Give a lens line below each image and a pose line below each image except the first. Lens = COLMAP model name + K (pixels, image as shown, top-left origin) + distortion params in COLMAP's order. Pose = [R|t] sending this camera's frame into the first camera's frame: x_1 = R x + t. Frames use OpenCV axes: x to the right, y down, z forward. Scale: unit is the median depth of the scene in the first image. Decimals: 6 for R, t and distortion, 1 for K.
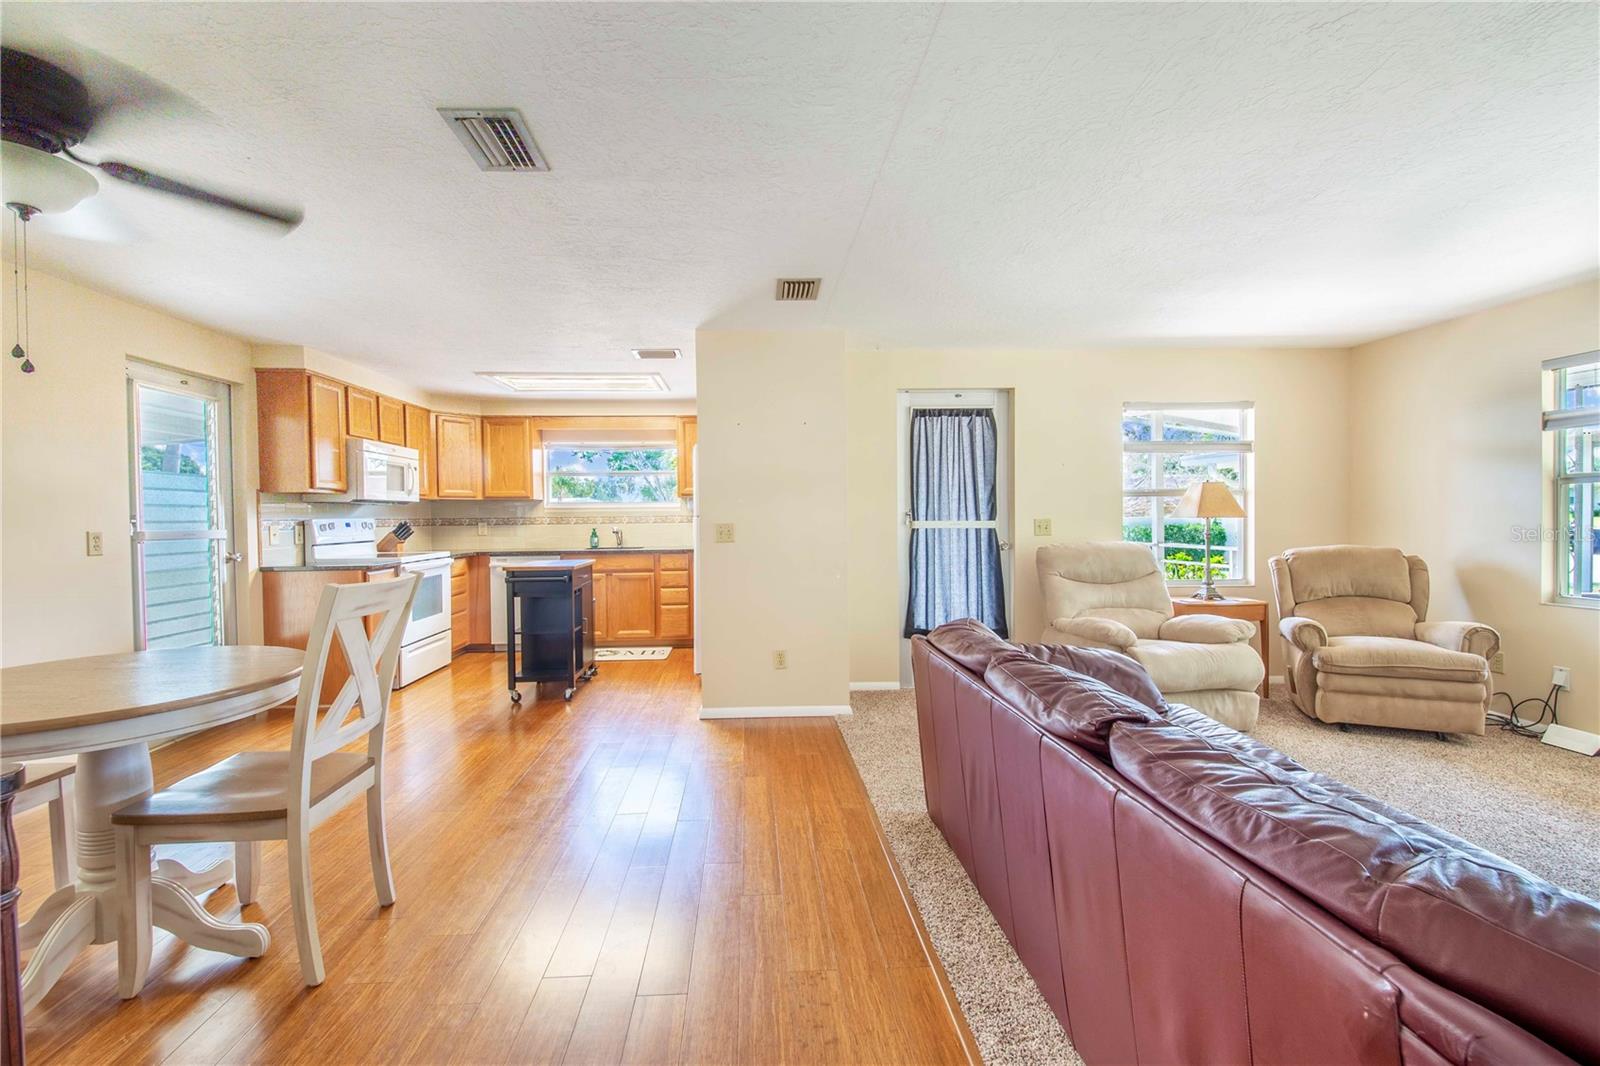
lens RADIAL K [[639.9, 0, 805.5], [0, 639.9, 527.2], [0, 0, 1]] dist [-0.000415, -0.000232]
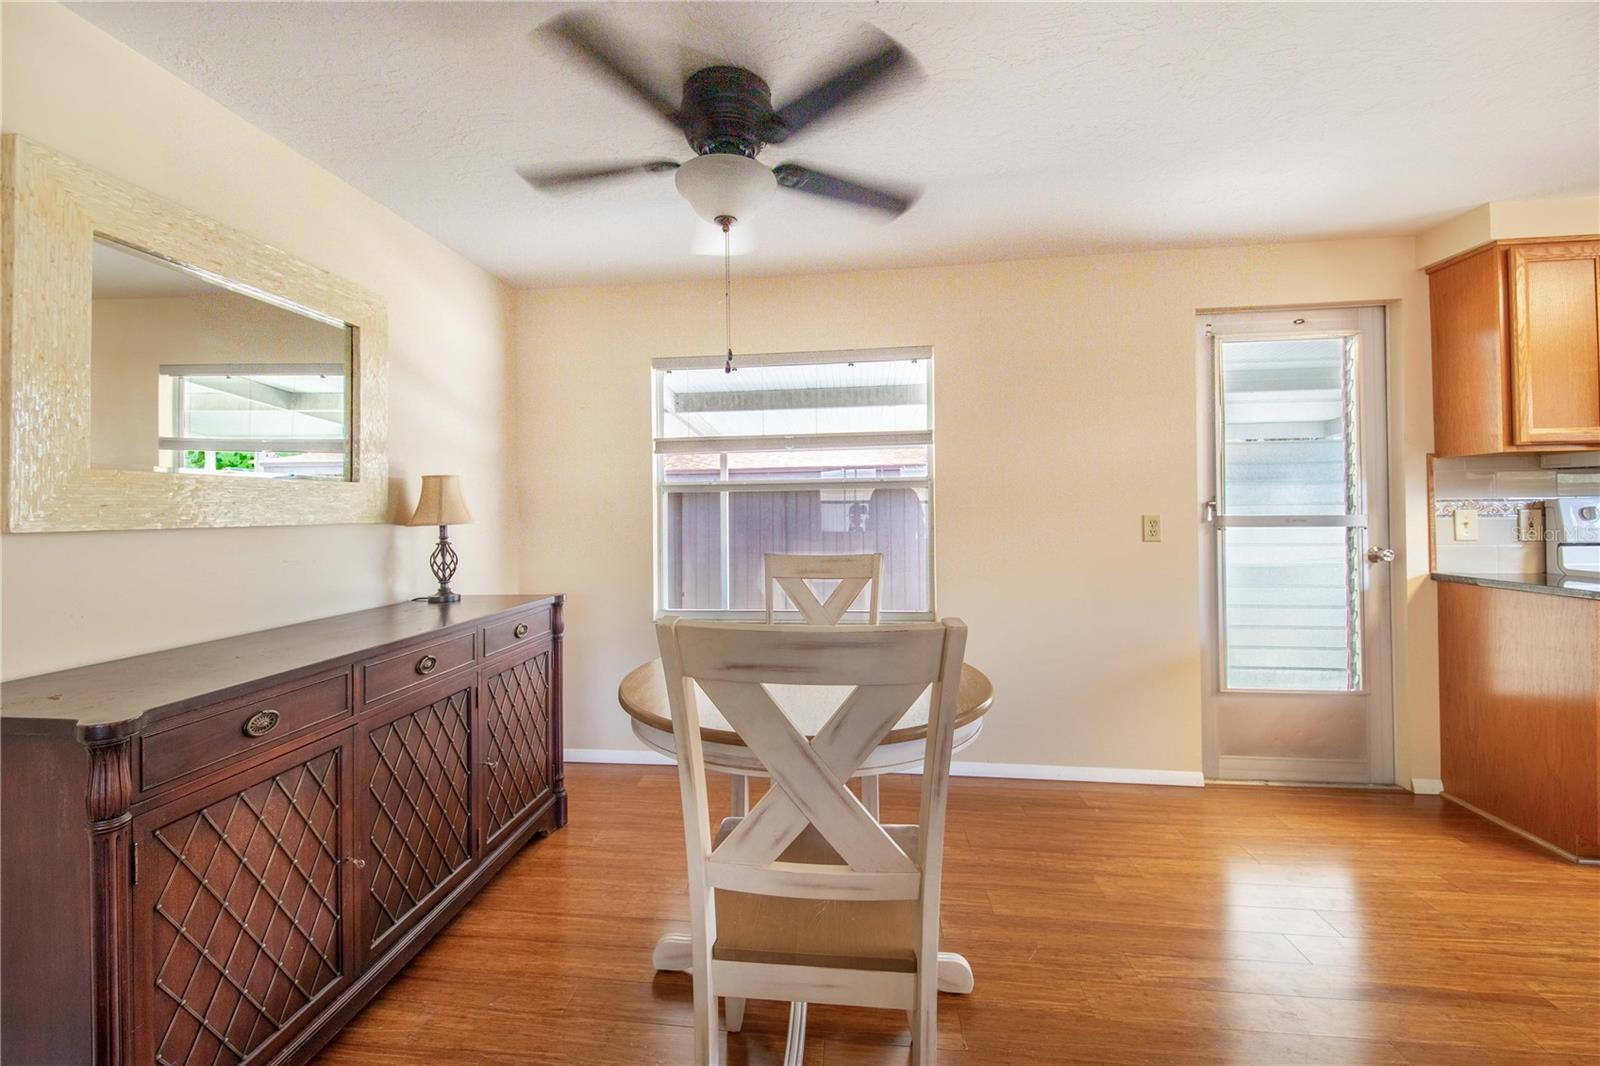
lens RADIAL K [[662.7, 0, 777.3], [0, 662.7, 500.3], [0, 0, 1]] dist [-0.000953, -0.000570]
pose [[-0.207263, 0.004743, -0.978274, -0.048141], [-0.003438, 0.999979, 0.005577, -0.010505], [0.978279, 0.004519, -0.207242, 0.394391]]
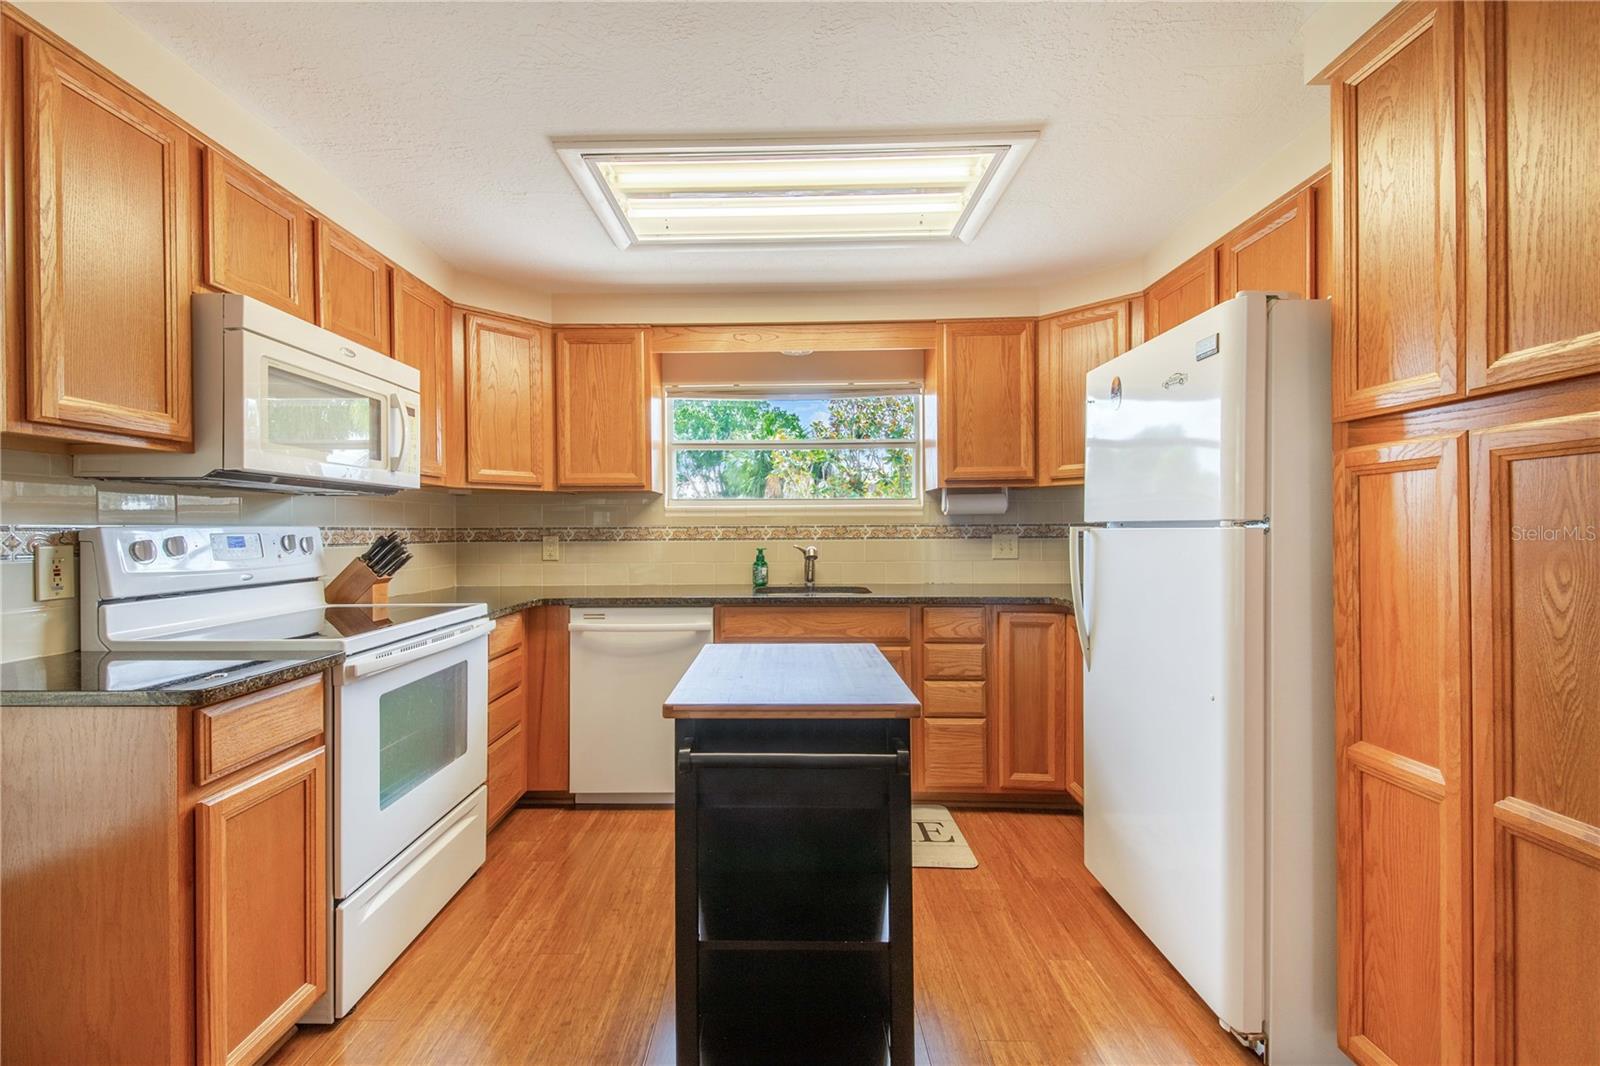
lens RADIAL K [[649.1, 0, 789.4], [0, 649.1, 529.1], [0, 0, 1]] dist [0.042110, -0.022527]
pose [[0.996106, 0.005061, -0.088016, -0.326349], [-0.006501, 0.999850, -0.016075, -0.007196], [0.087921, 0.016585, 0.995989, 0.600145]]
